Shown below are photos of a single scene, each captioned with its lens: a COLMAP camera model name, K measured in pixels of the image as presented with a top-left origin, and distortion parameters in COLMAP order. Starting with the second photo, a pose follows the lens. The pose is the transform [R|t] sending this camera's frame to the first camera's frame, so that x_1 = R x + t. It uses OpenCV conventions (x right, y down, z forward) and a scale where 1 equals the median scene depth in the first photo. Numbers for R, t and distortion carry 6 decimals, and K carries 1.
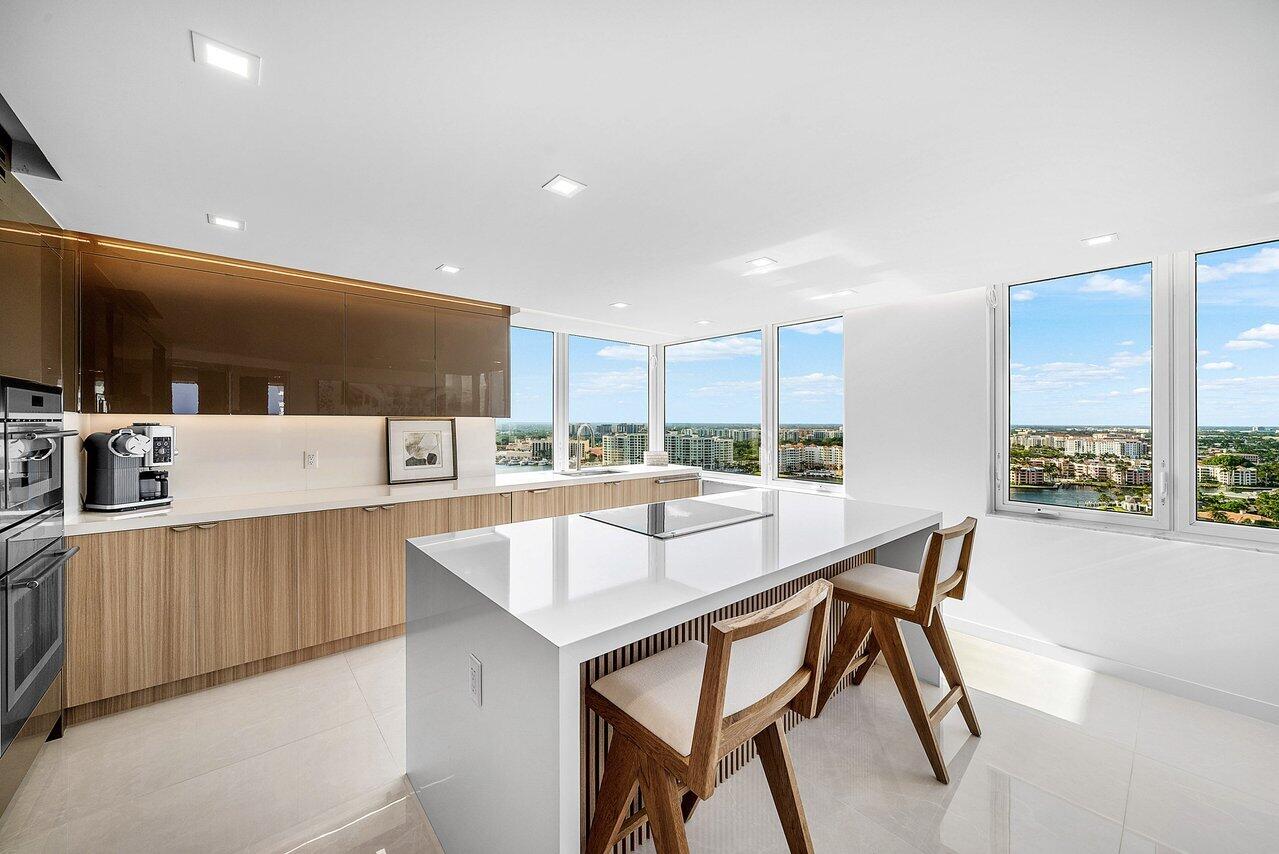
lens RADIAL K [[470.0, 0, 620.6], [0, 470.0, 422.5], [0, 0, 1]] dist [-0.000751, 0.000130]
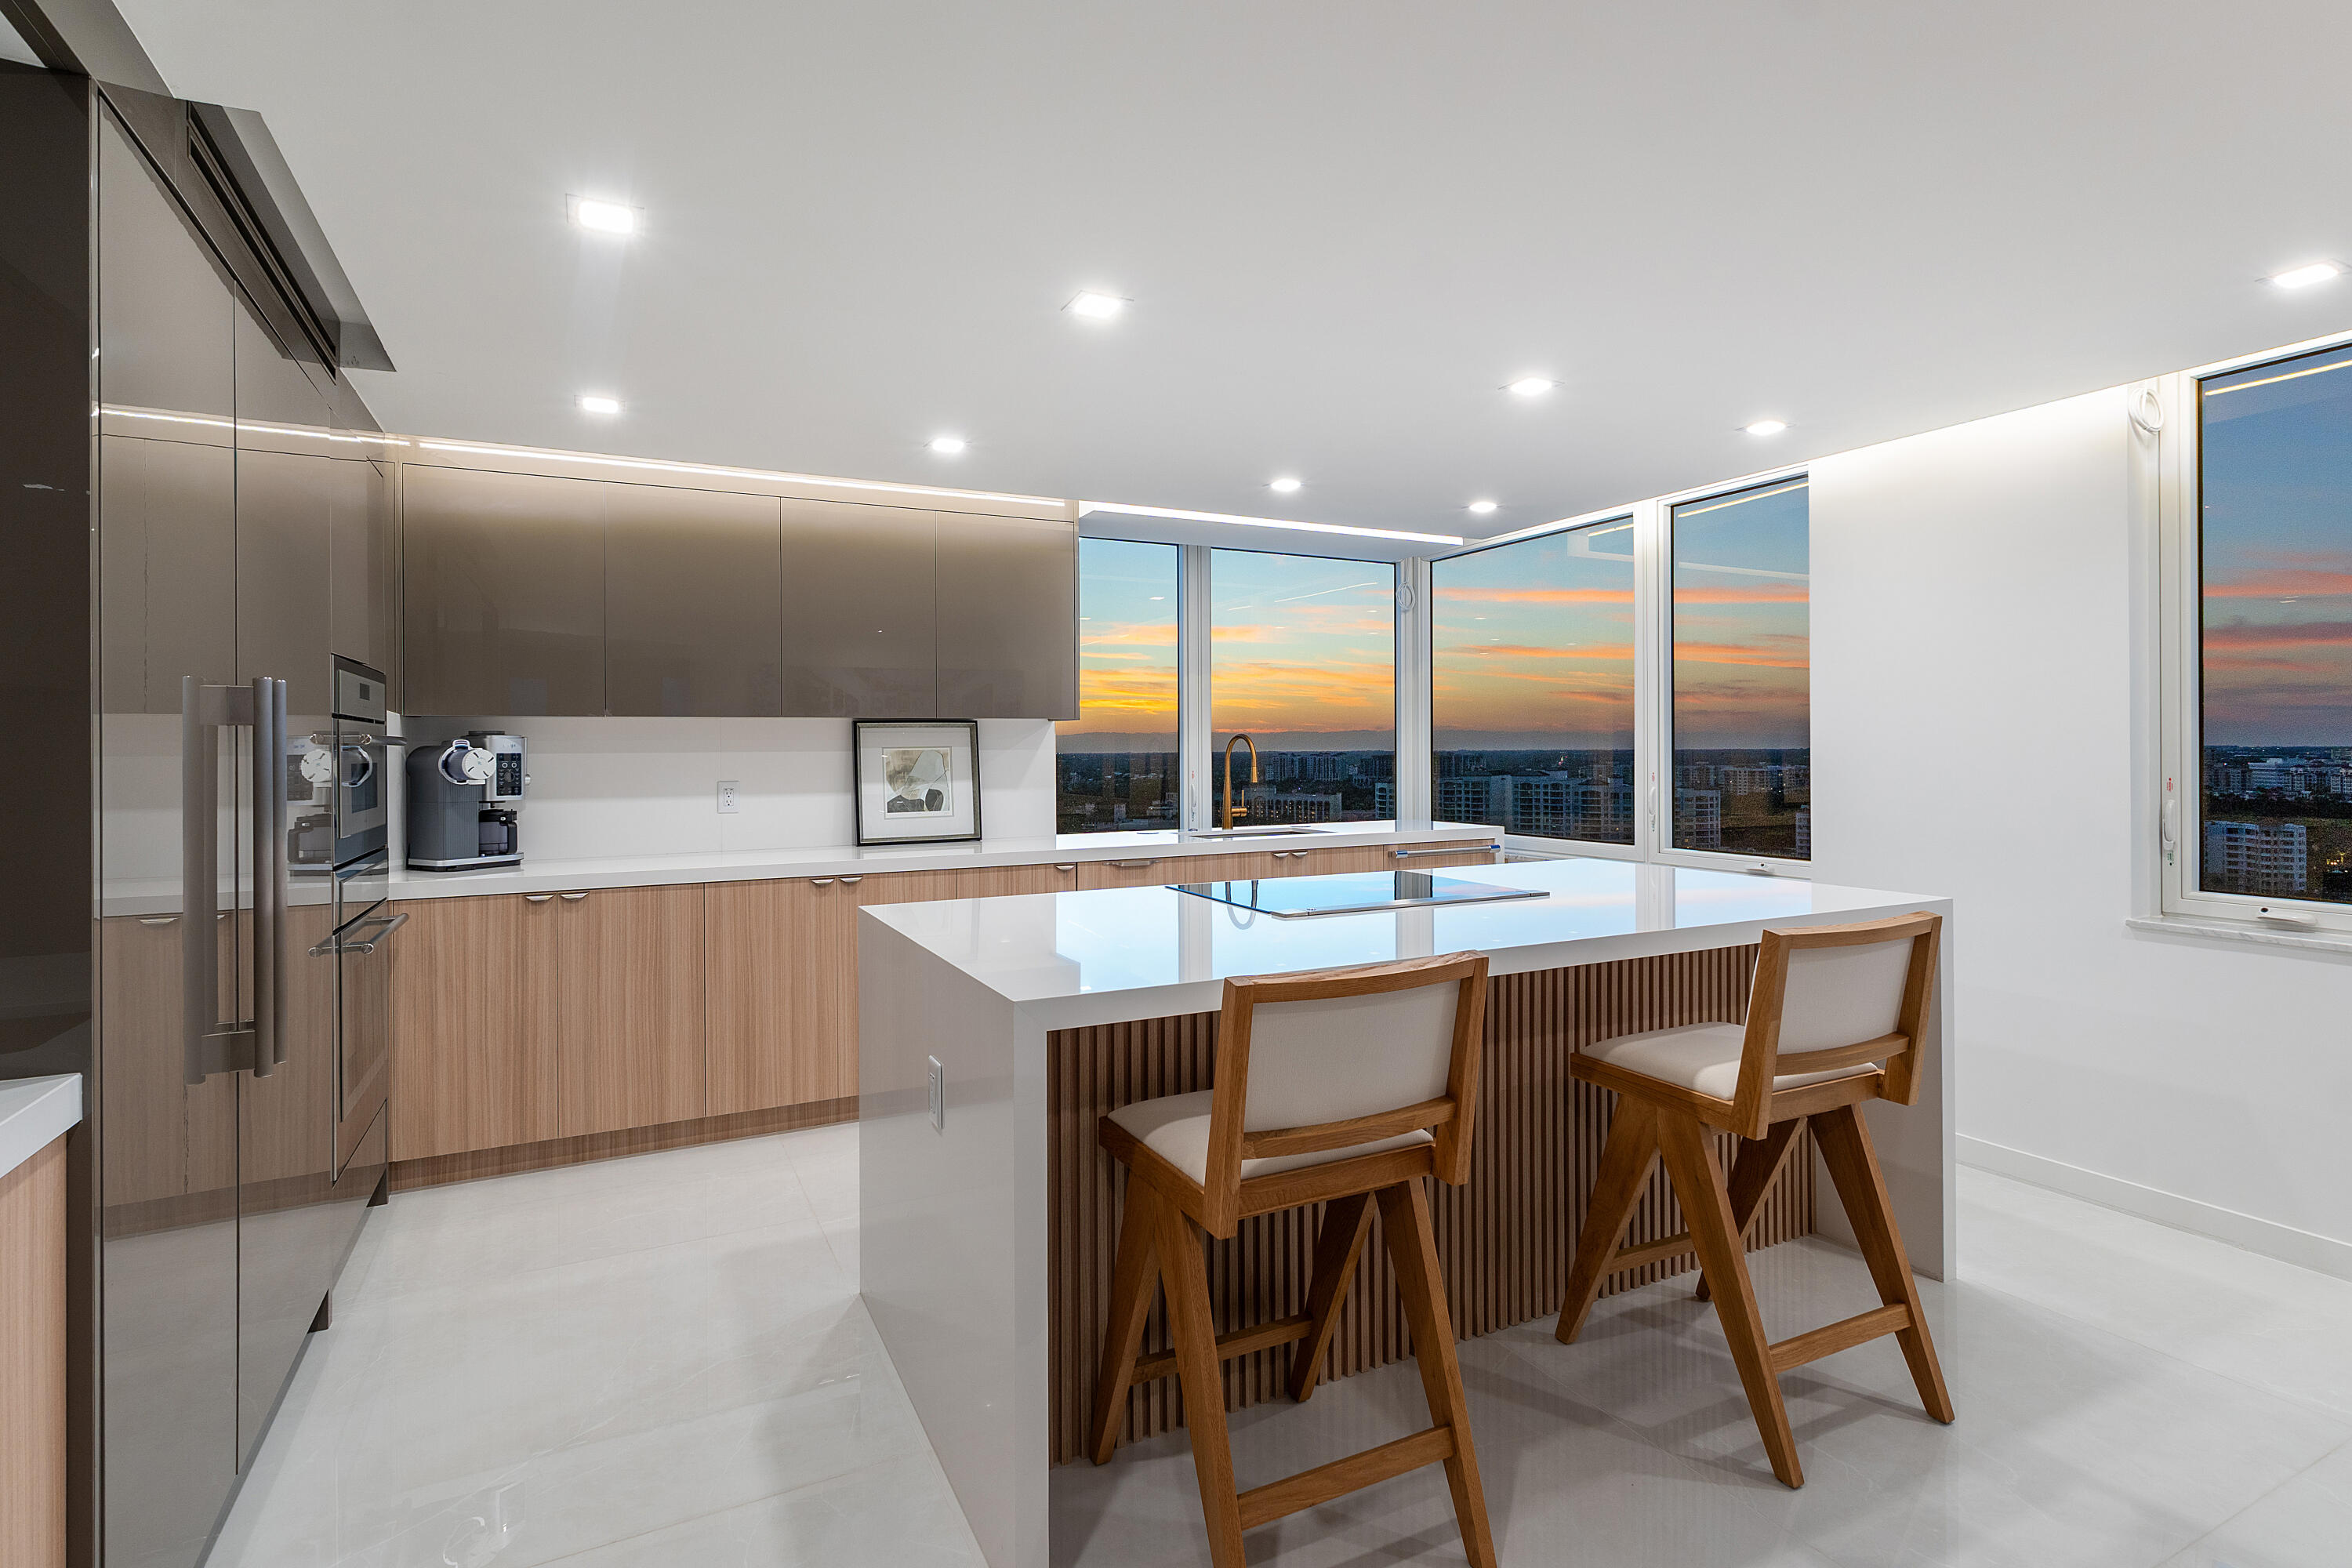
lens RADIAL K [[1120.7, 0, 1161.4], [0, 1120.7, 738.4], [0, 0, 1]] dist [0.005541, 0.000530]
pose [[0.974340, -0.013019, -0.224705, 0.184799], [0.010363, 0.999862, -0.012996, 0.039523], [0.224843, 0.010334, 0.974340, -0.238618]]
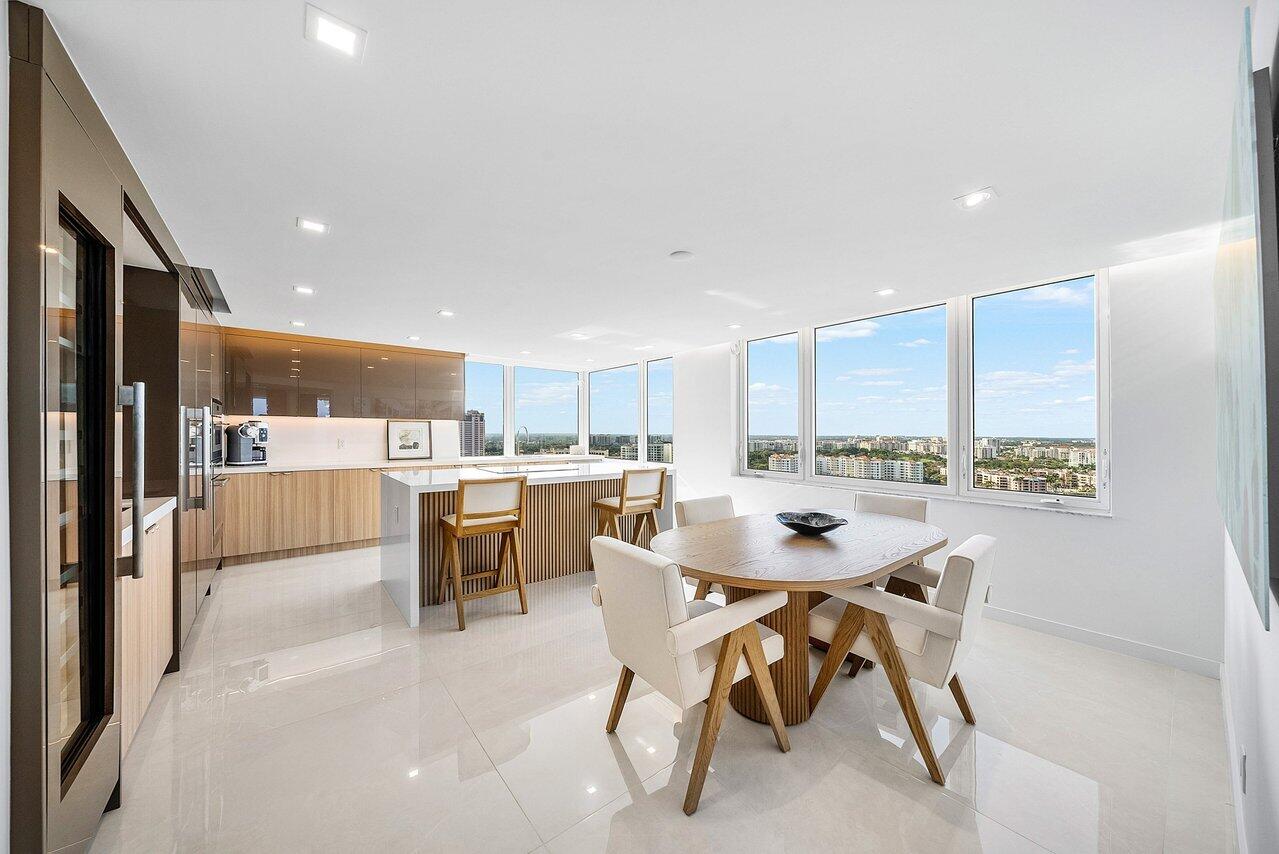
lens RADIAL K [[440.0, 0, 620.5], [0, 440.0, 430.7], [0, 0, 1]] dist [-0.005879, -0.000029]
pose [[0.999213, 0.001571, -0.039646, 0.521081], [-0.001848, 0.999974, -0.006942, 0.051755], [0.039634, 0.007010, 0.999190, -0.697711]]
